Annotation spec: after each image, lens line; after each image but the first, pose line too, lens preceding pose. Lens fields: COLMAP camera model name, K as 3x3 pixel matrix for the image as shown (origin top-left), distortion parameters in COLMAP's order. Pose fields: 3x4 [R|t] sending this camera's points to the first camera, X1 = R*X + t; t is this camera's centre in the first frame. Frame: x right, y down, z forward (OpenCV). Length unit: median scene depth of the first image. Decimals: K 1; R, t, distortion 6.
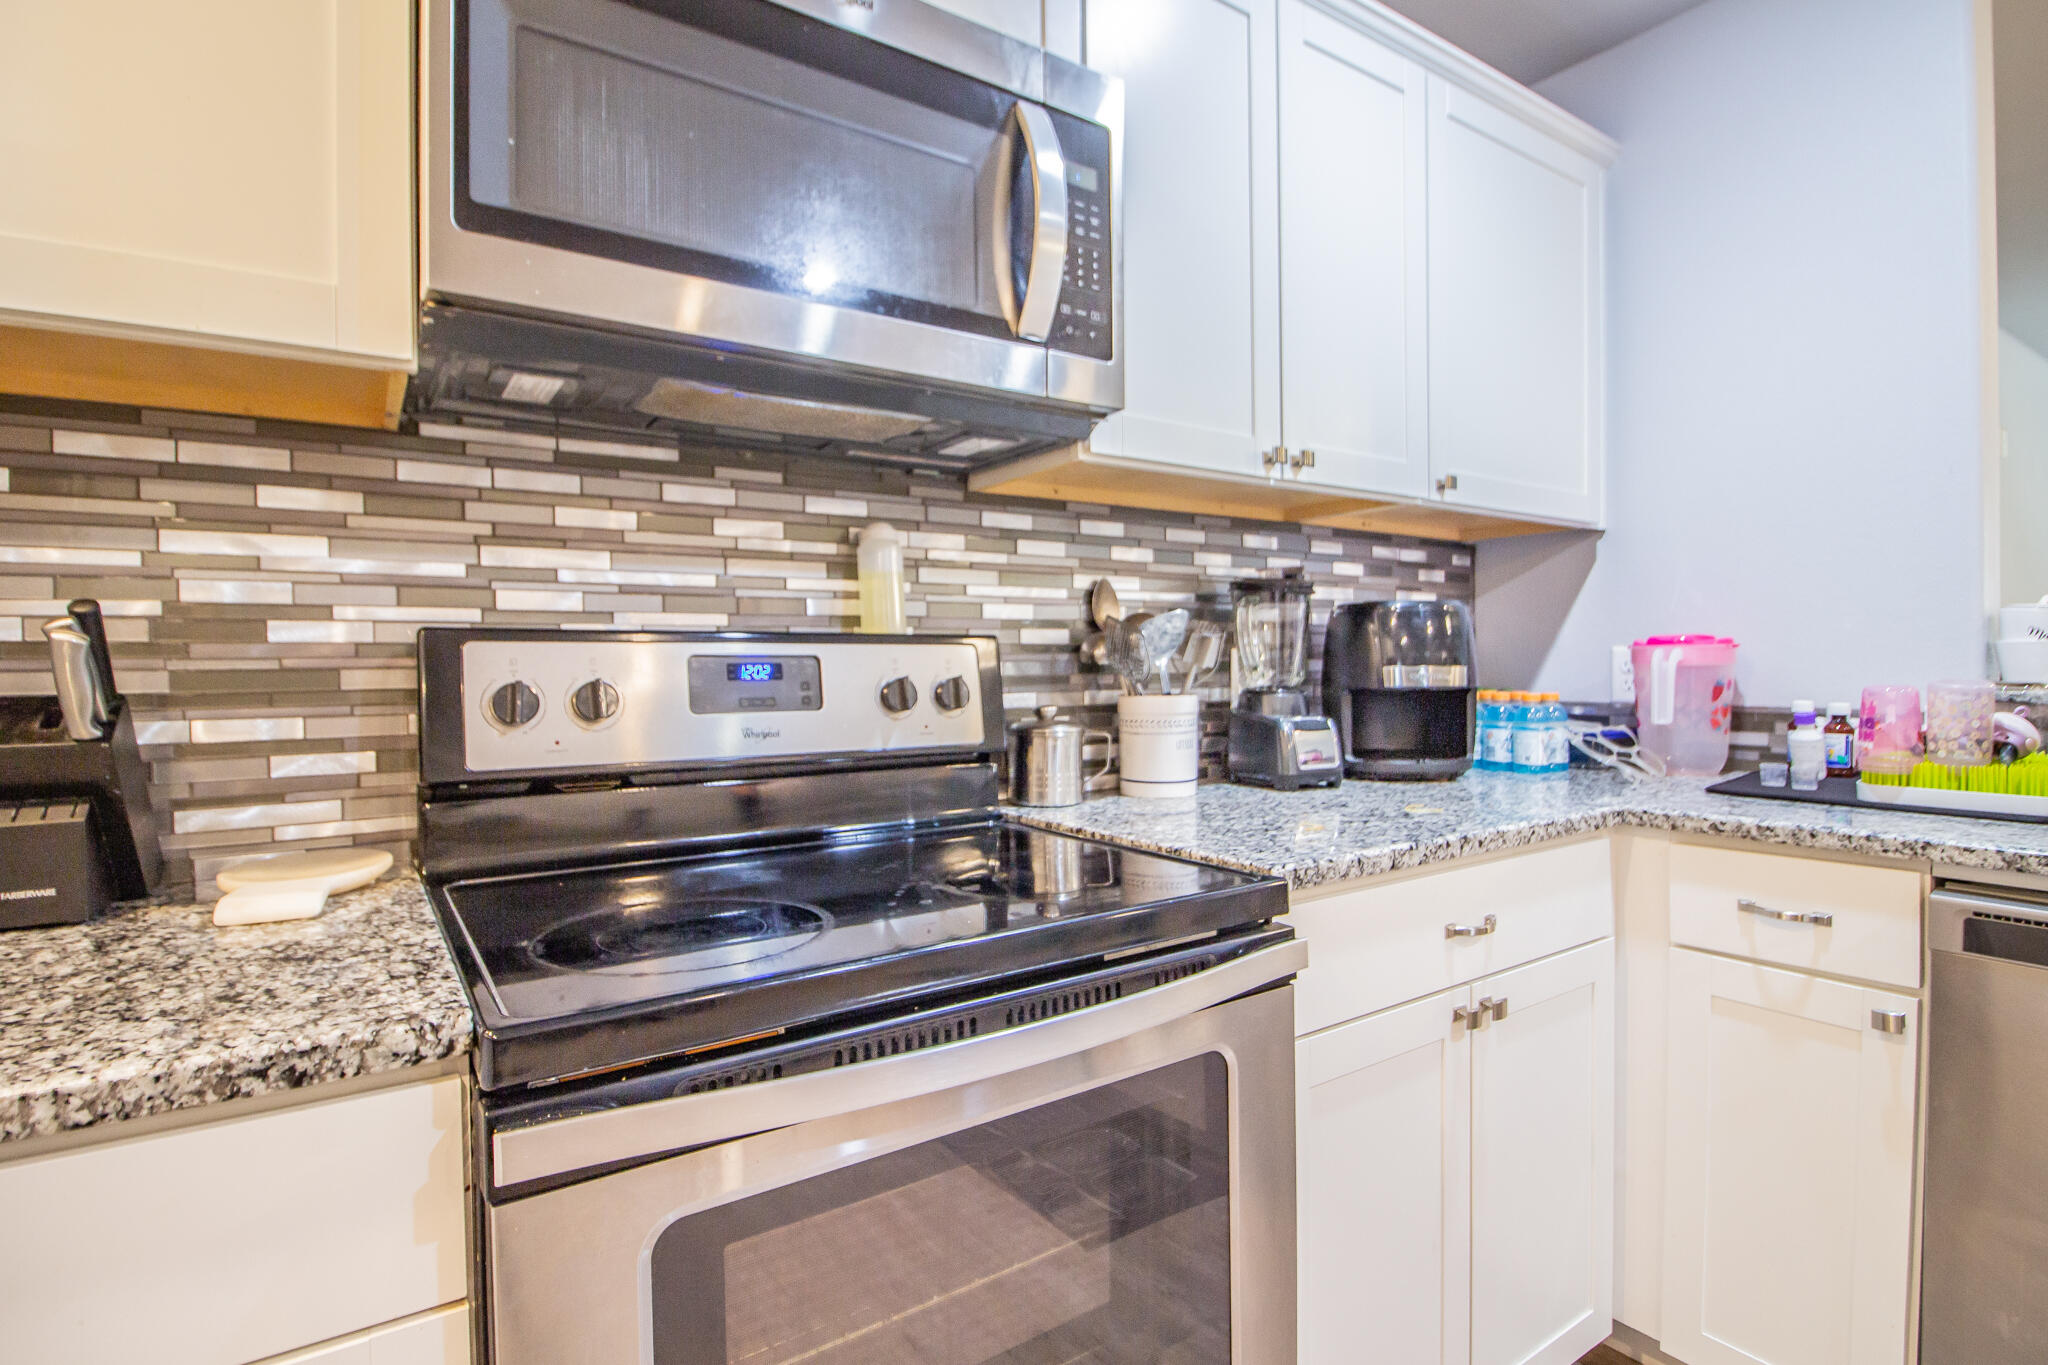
lens RADIAL K [[991.3, 0, 1023.4], [0, 991.3, 682.5], [0, 0, 1]] dist [-0.001814, -0.000087]
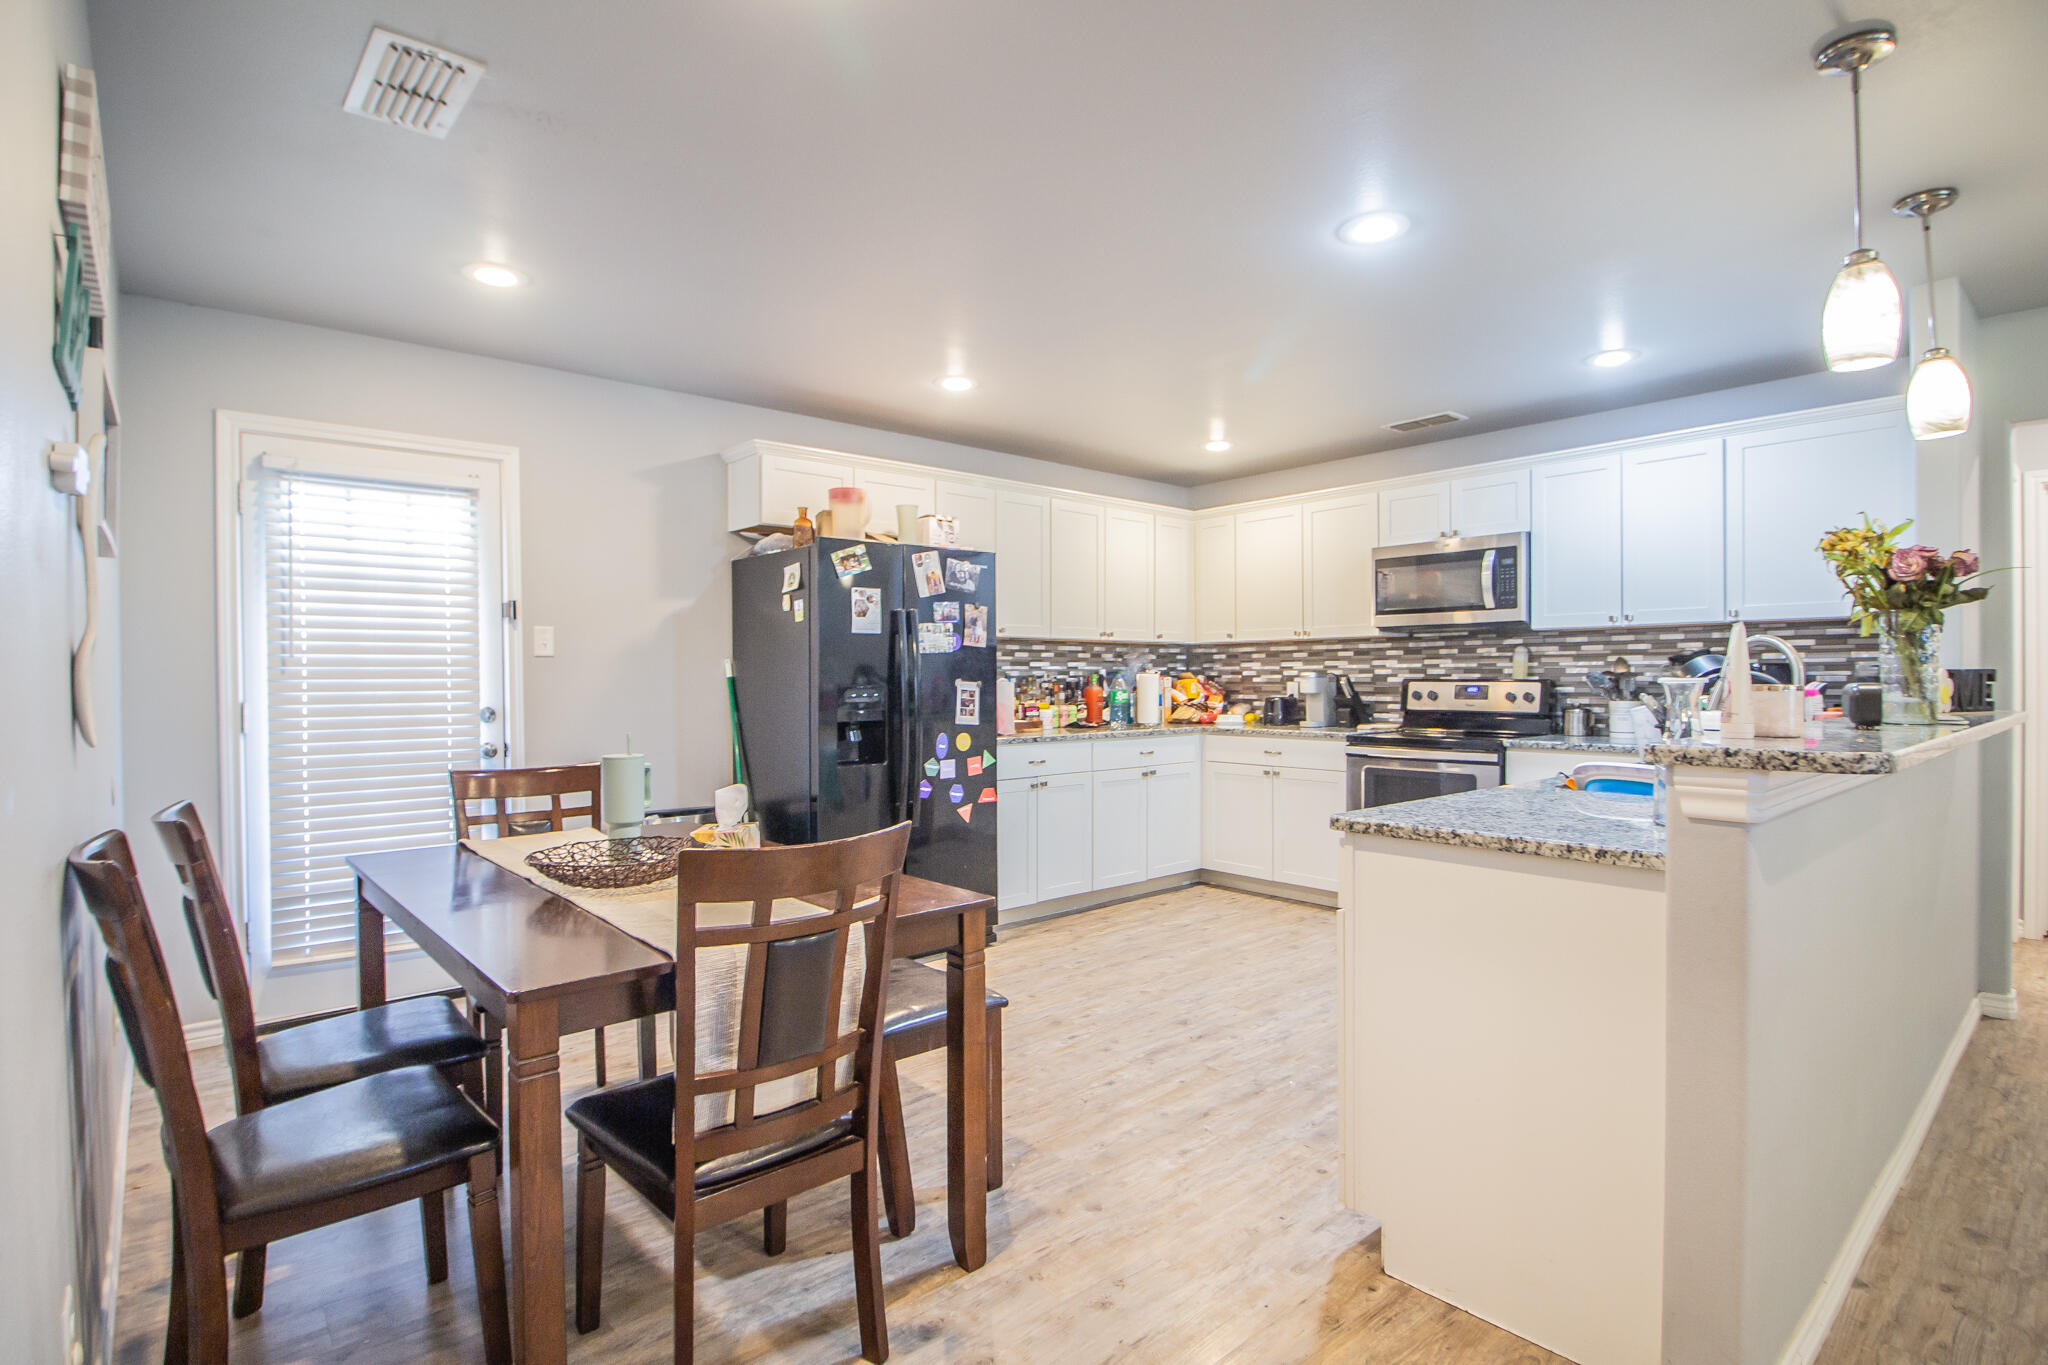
lens RADIAL K [[991.3, 0, 1022.6], [0, 991.3, 682.3], [0, 0, 1]] dist [-0.001814, -0.000087]
pose [[0.133963, 0.015066, -0.990872, 3.506290], [-0.012927, 0.999826, 0.013454, -0.071790], [0.990902, 0.011007, 0.134135, -1.339011]]
